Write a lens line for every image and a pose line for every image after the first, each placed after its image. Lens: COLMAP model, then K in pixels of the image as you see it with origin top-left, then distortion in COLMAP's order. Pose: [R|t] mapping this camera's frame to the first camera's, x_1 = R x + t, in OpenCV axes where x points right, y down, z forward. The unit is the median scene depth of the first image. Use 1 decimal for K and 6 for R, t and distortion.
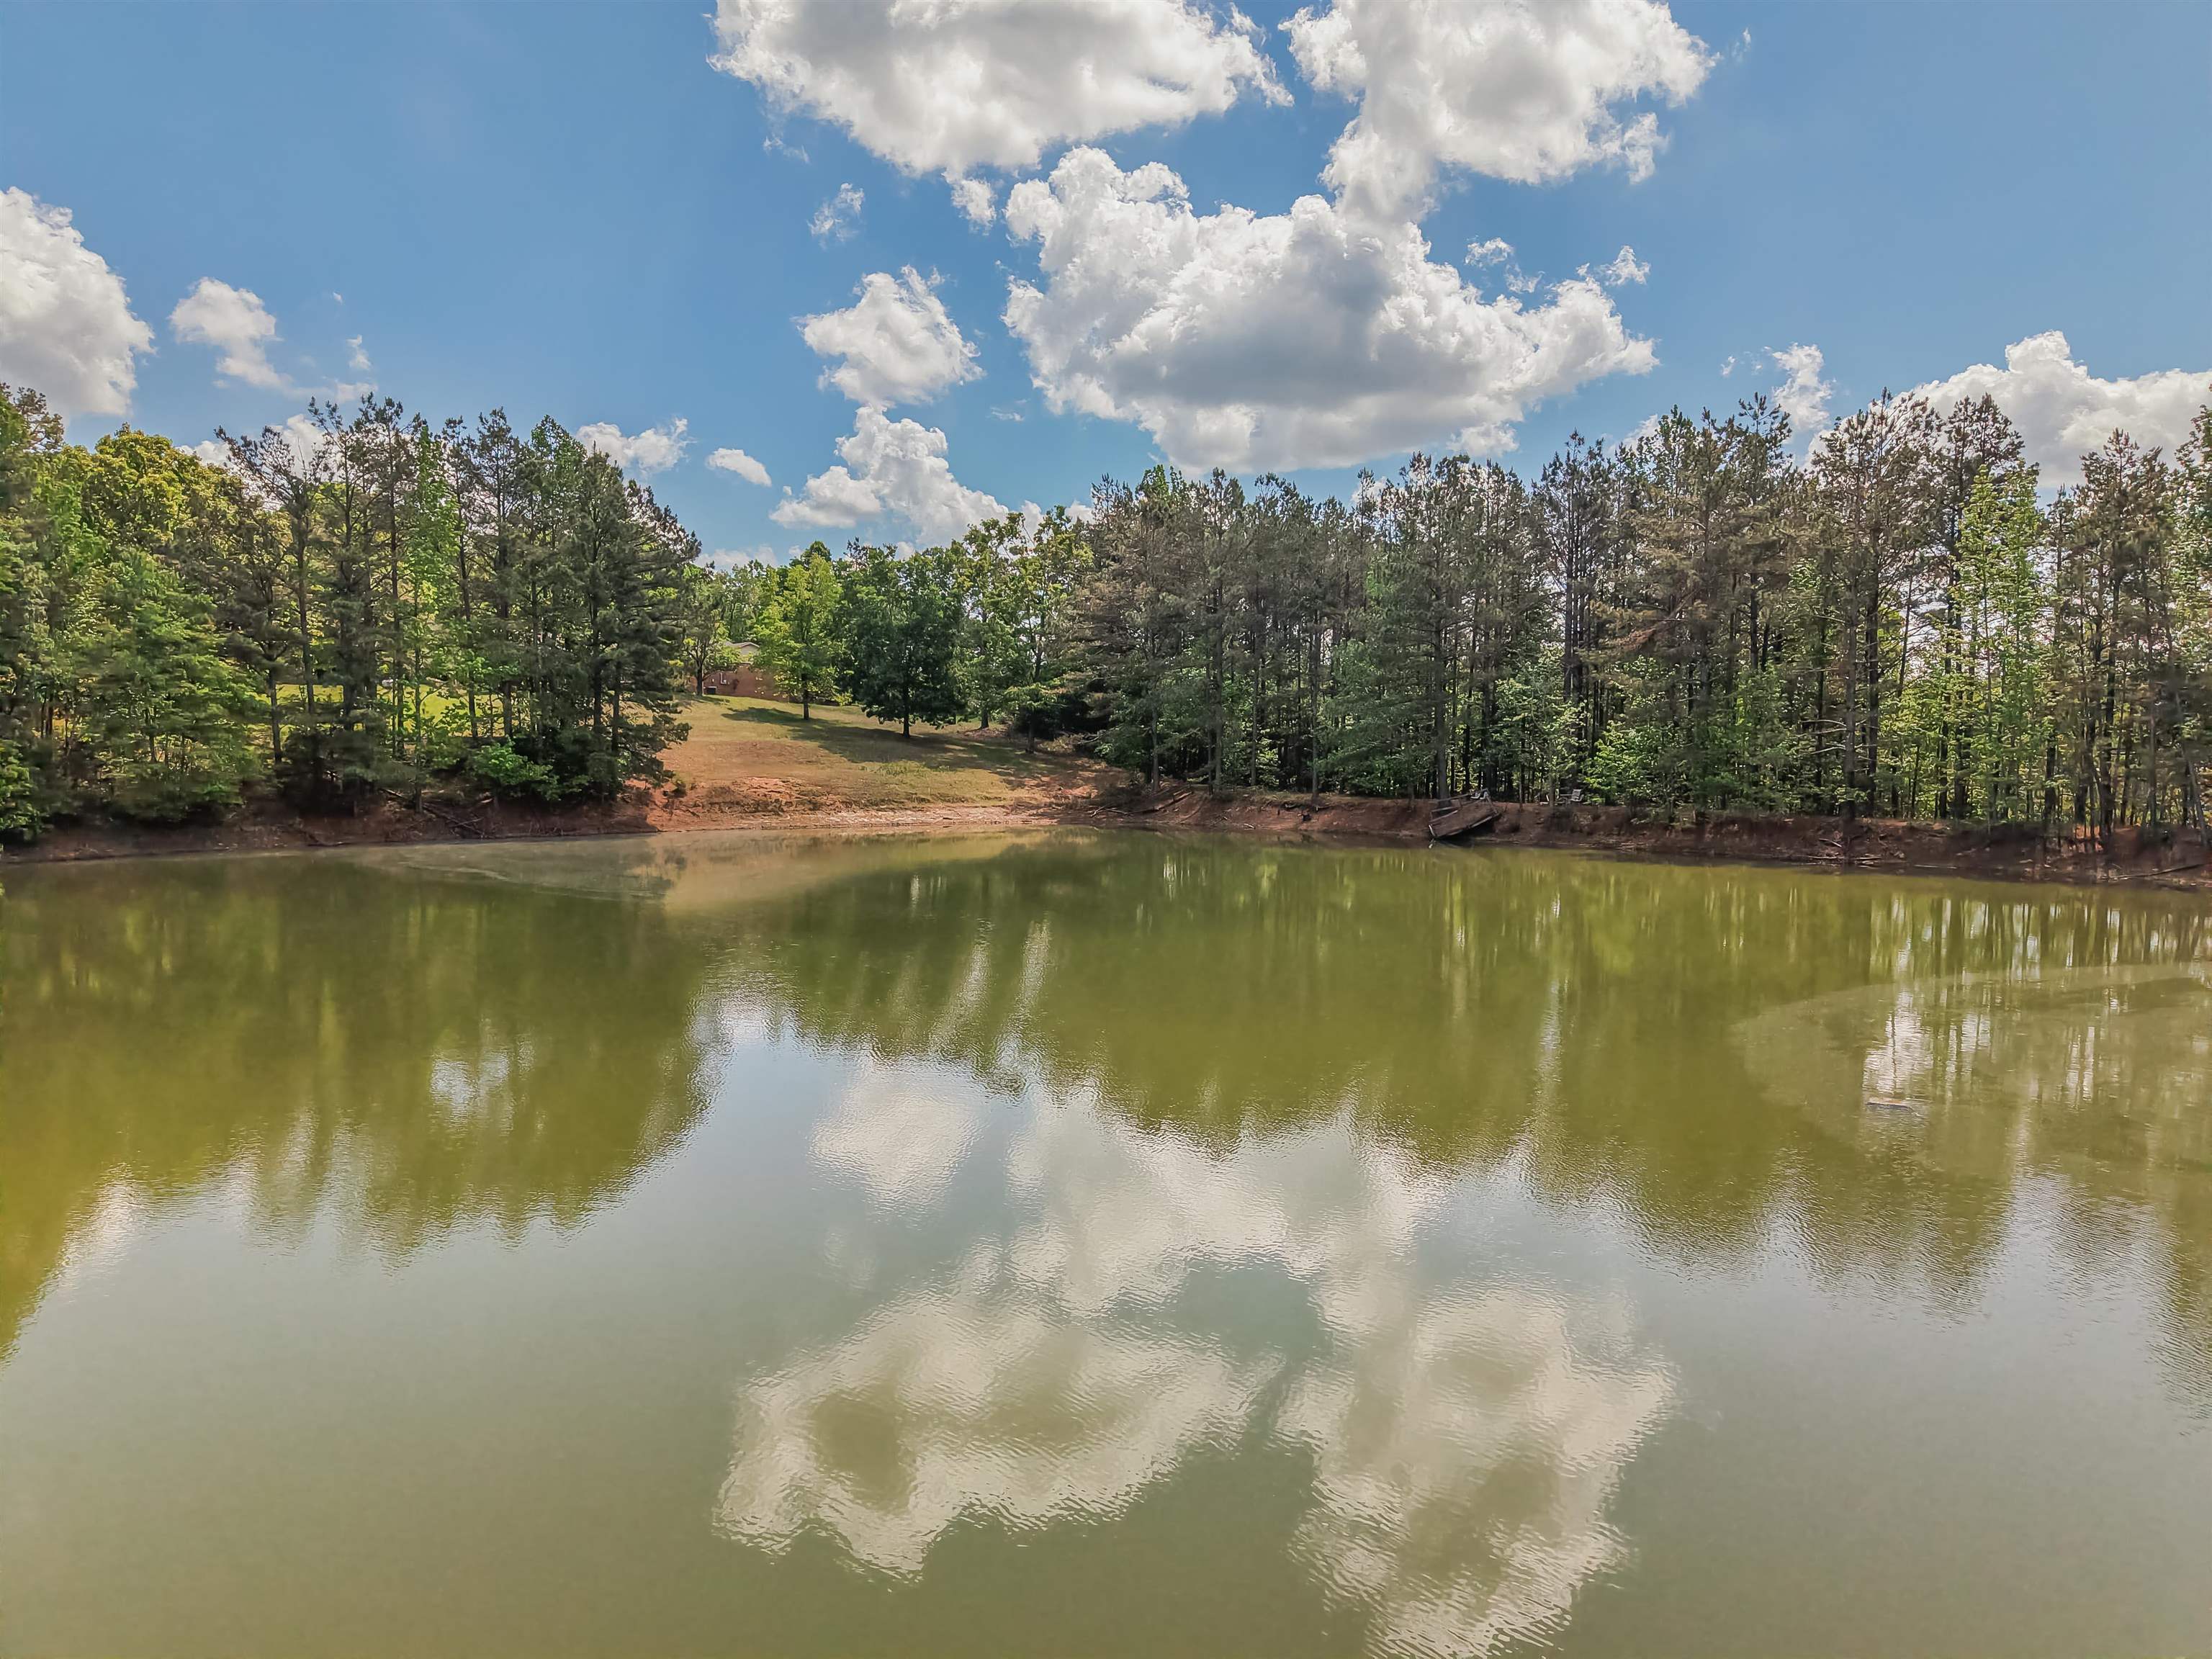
lens RADIAL K [[1491.6, 0, 1111.8], [0, 1491.6, 835.5], [0, 0, 1]] dist [0.017967, -0.023114]
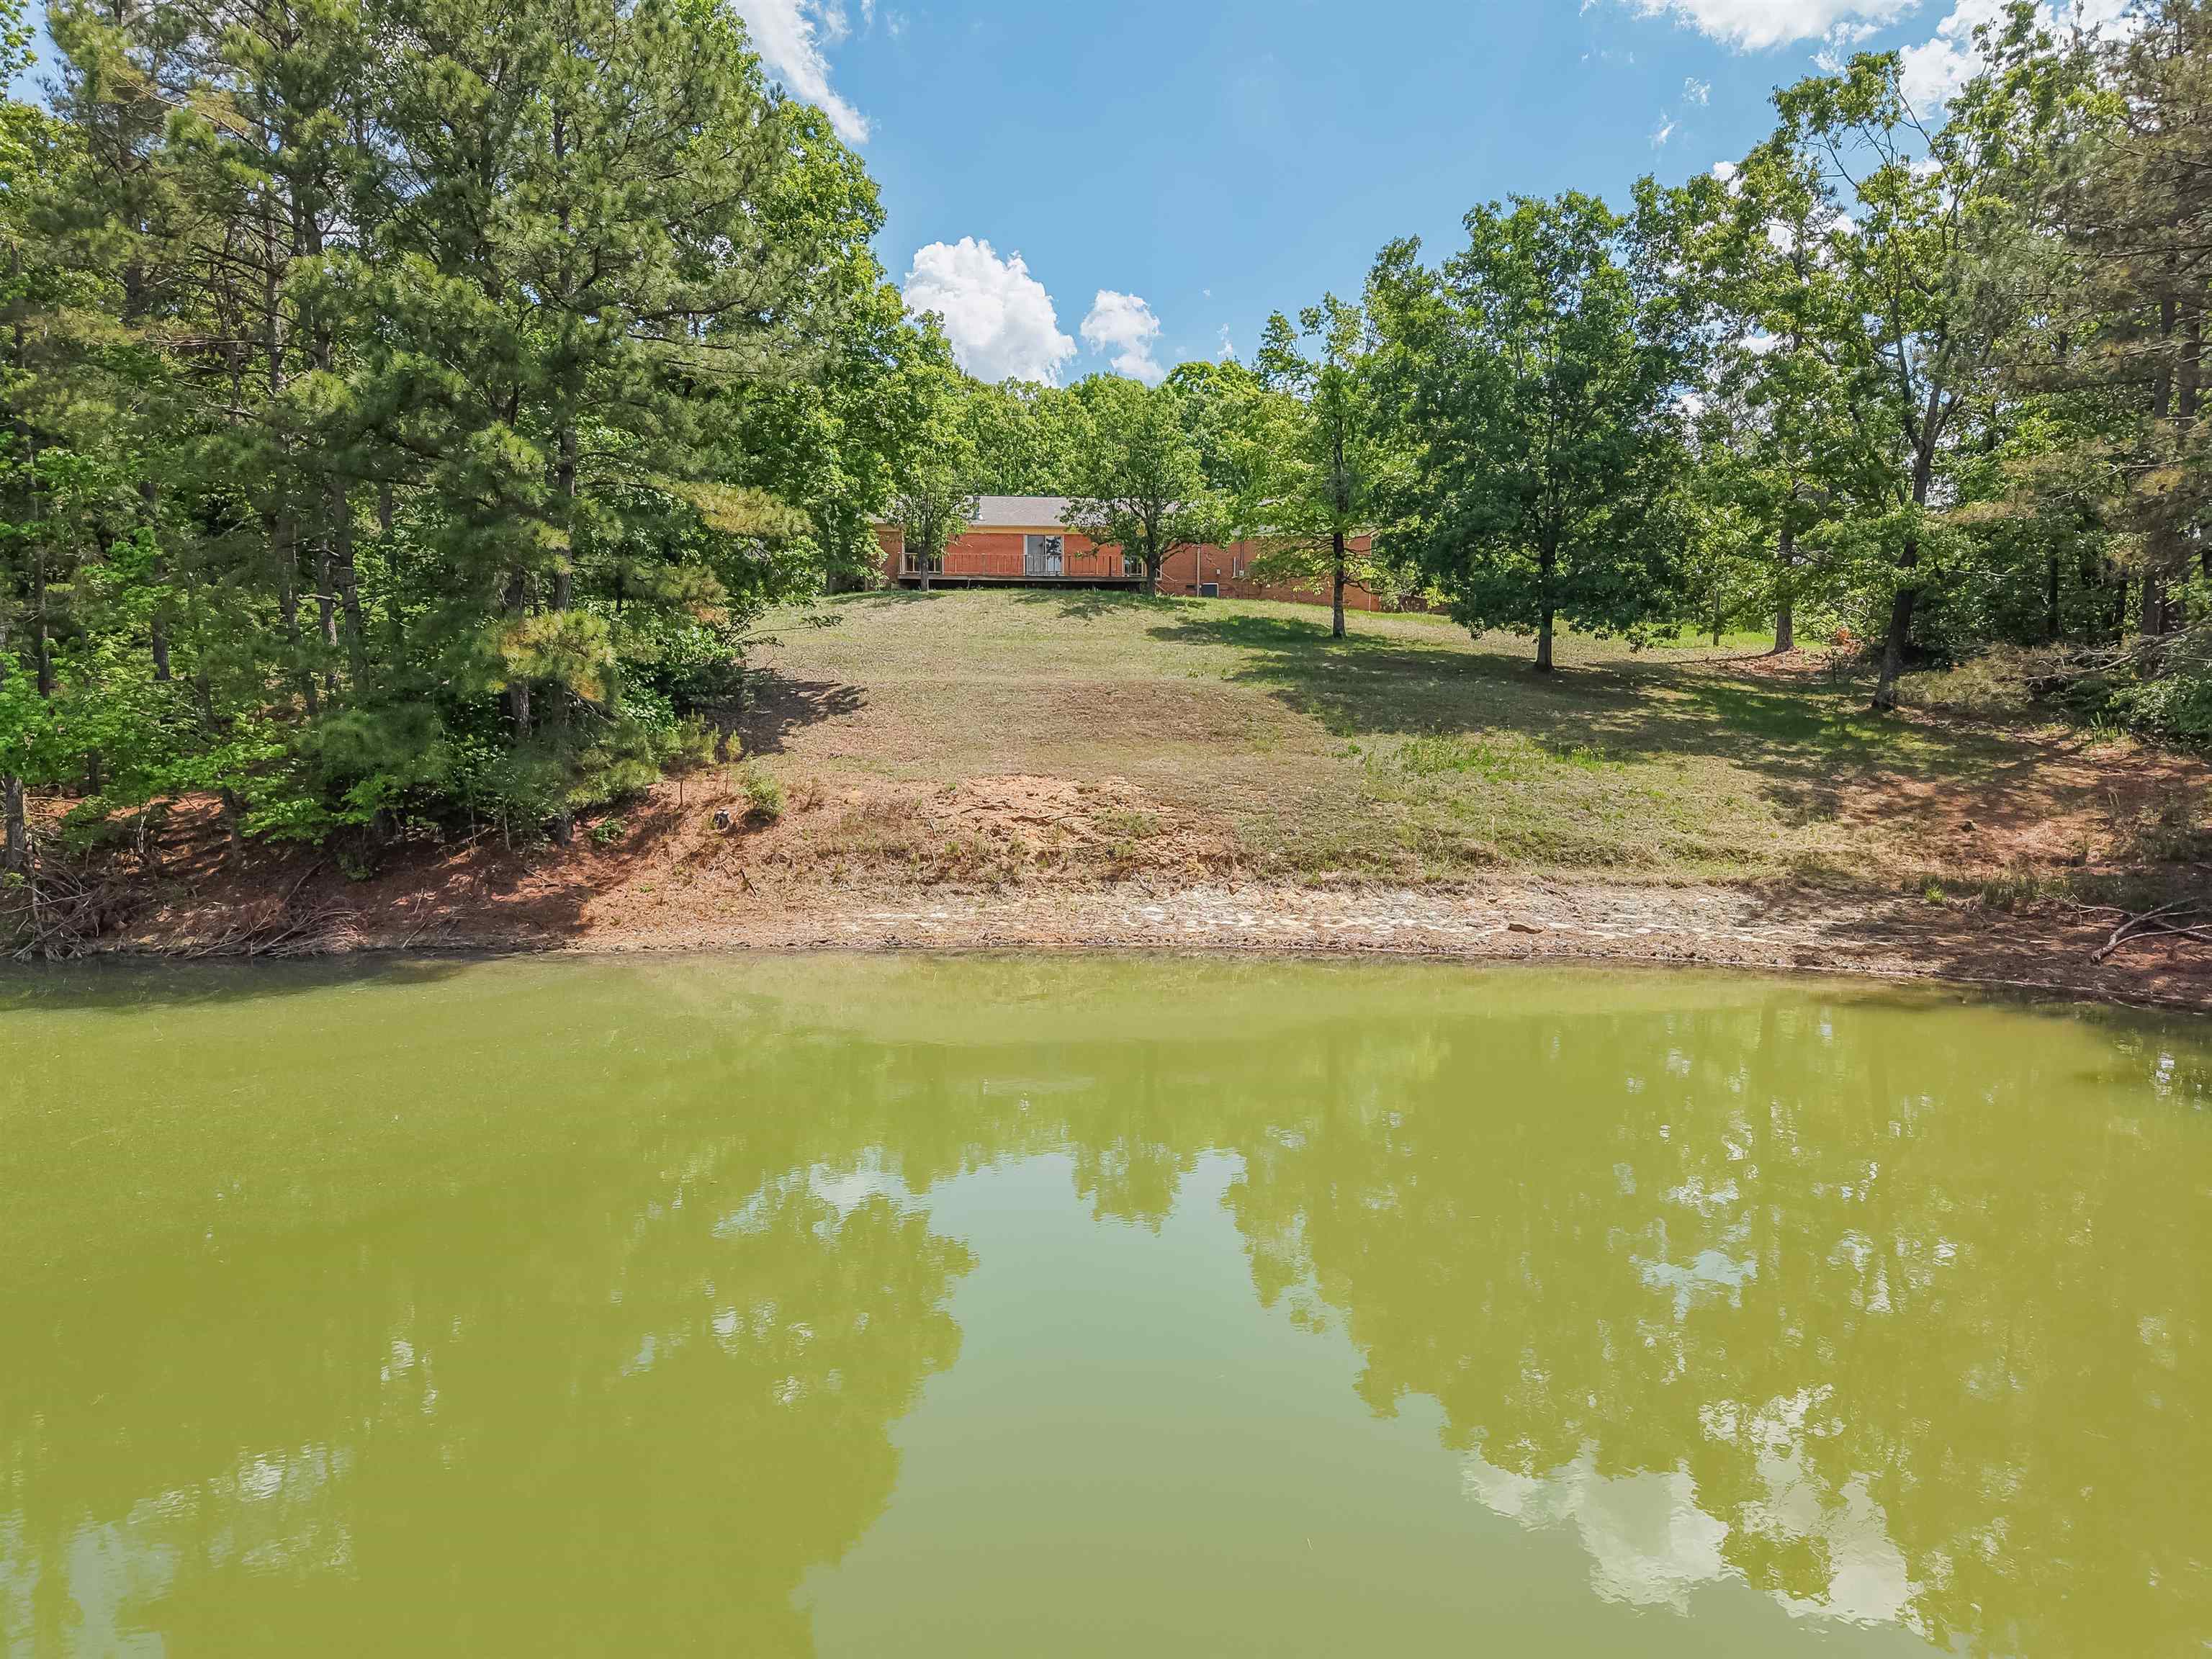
lens RADIAL K [[1491.6, 0, 1111.8], [0, 1491.6, 835.5], [0, 0, 1]] dist [0.017967, -0.023114]
pose [[0.848202, 0.043416, -0.527891, -0.020655], [-0.028951, 0.998945, 0.035639, -0.033928], [0.528881, -0.014946, 0.848564, 0.622638]]
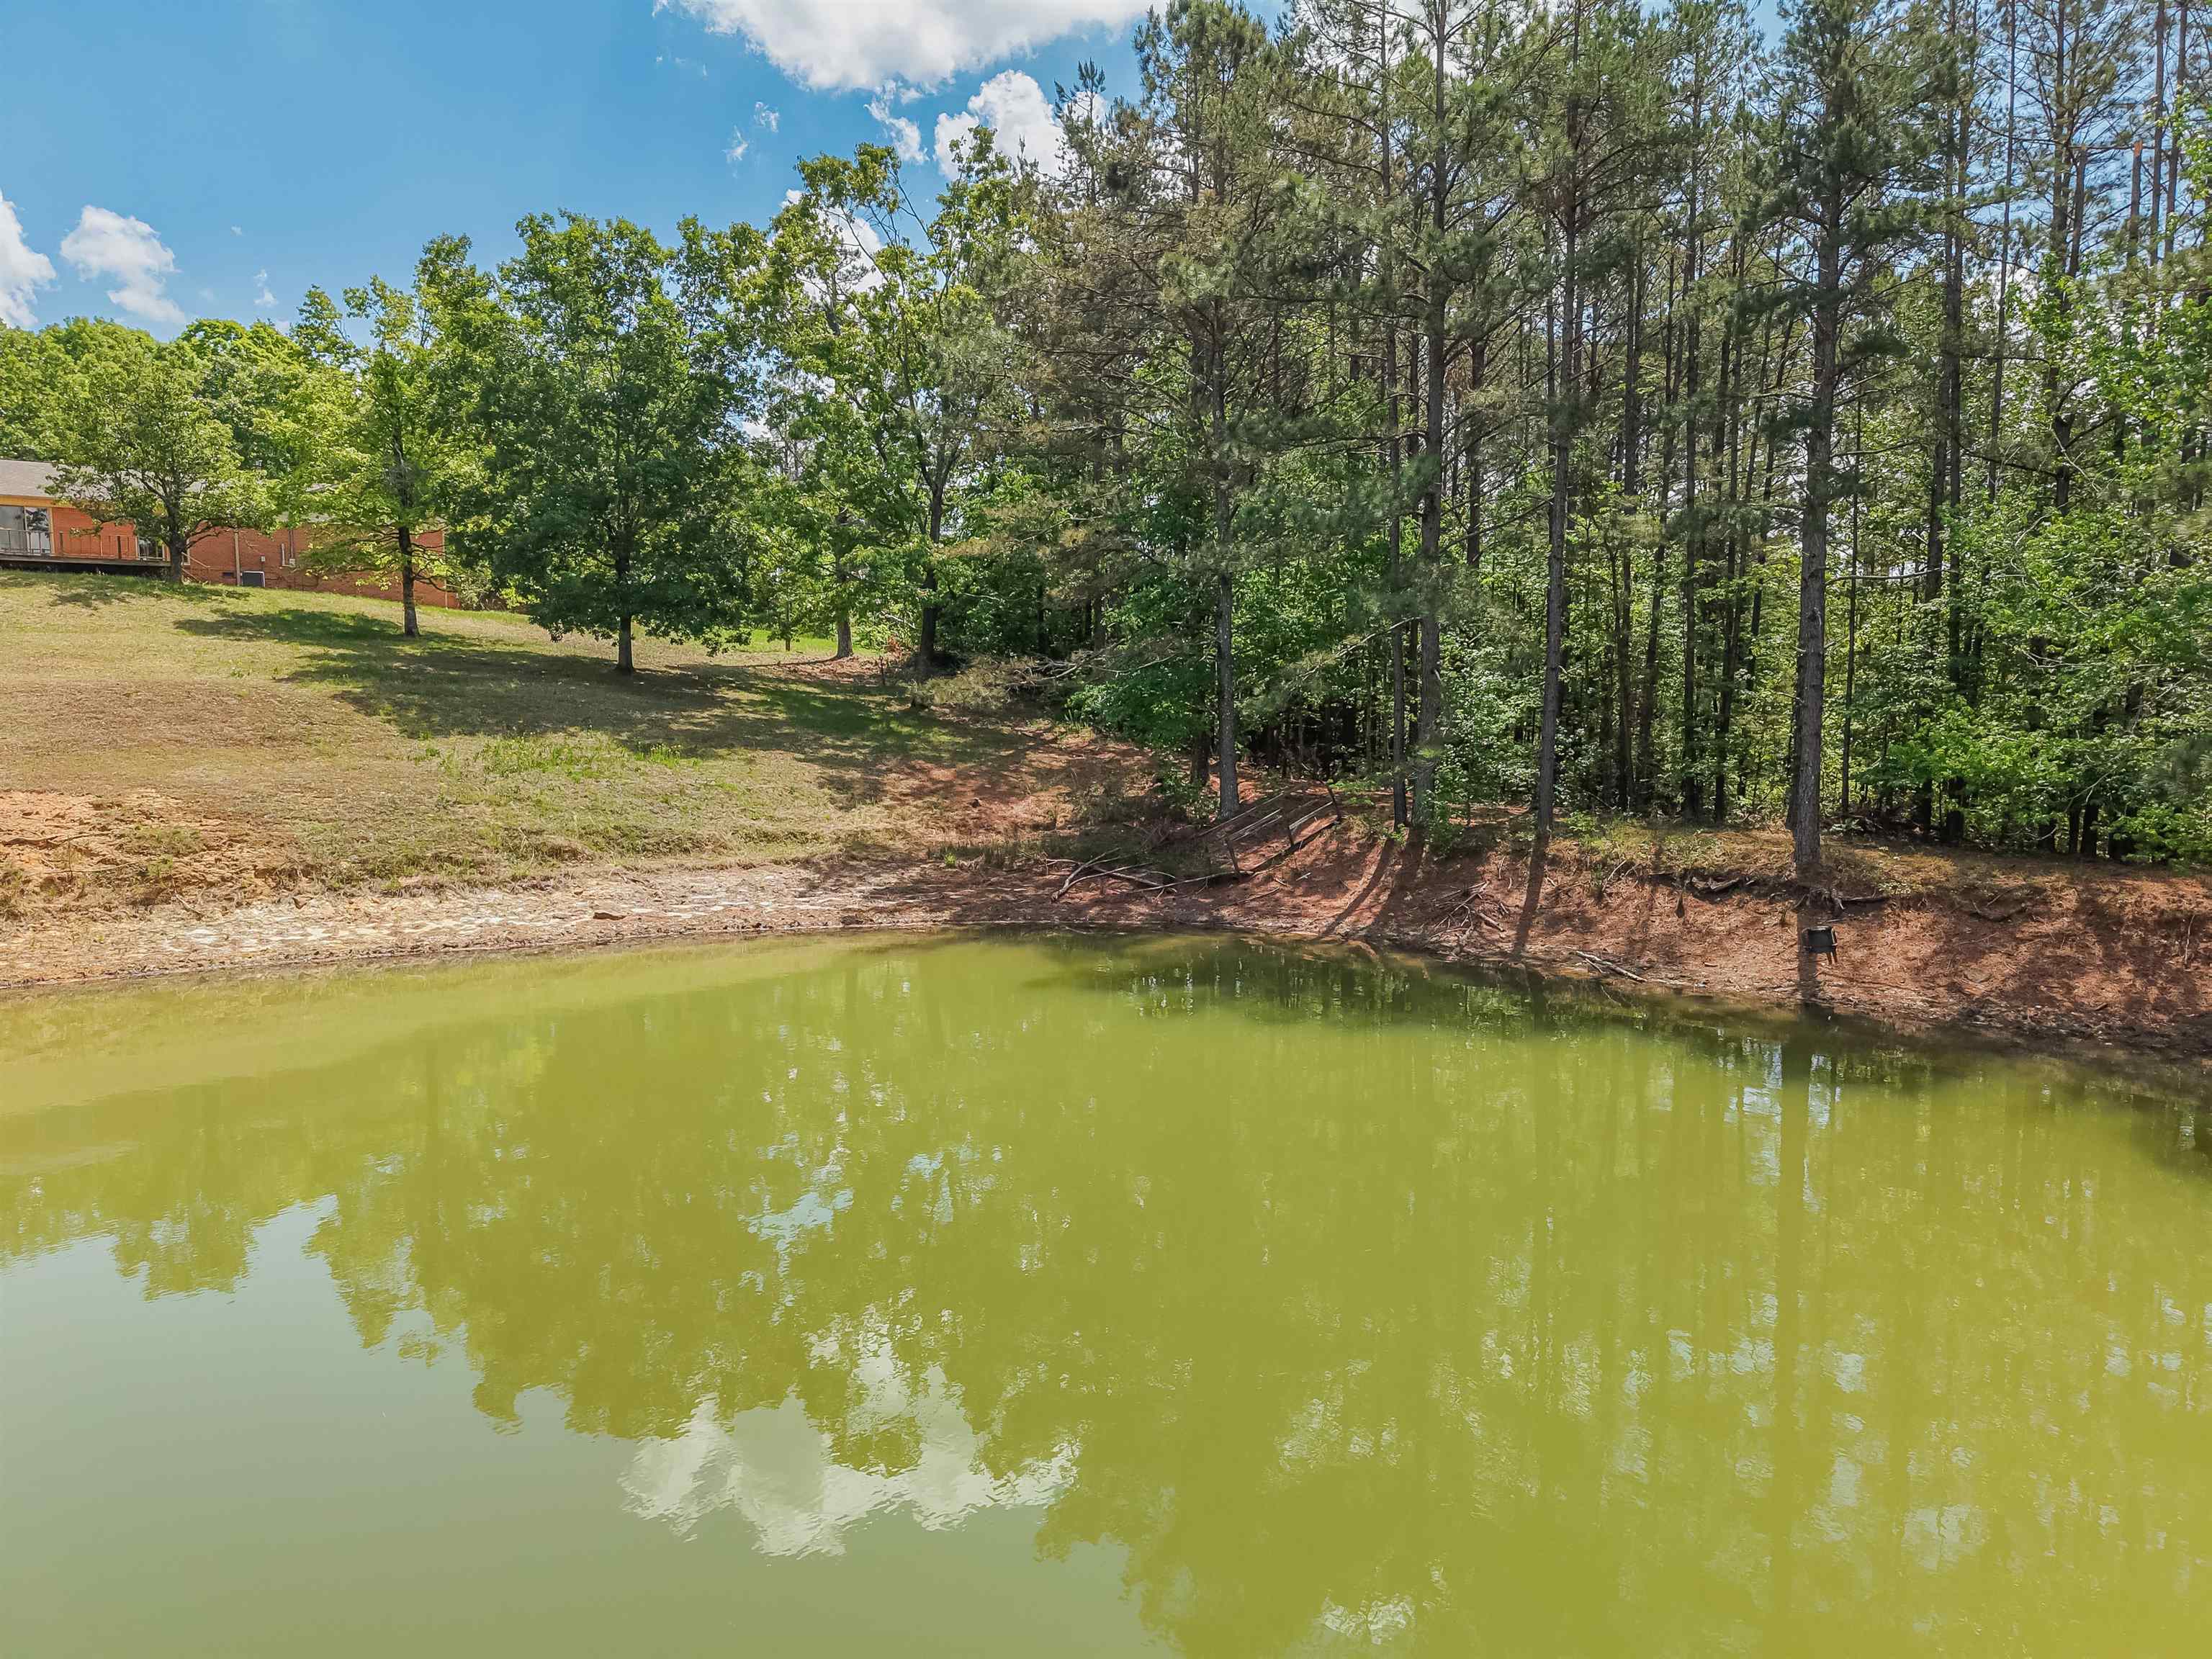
lens RADIAL K [[1491.6, 0, 1111.8], [0, 1491.6, 835.5], [0, 0, 1]] dist [0.017967, -0.023114]
pose [[0.999741, -0.011076, 0.019856, -0.007510], [0.010462, 0.999472, 0.030765, -0.033013], [-0.020186, -0.030549, 0.999329, 0.600432]]
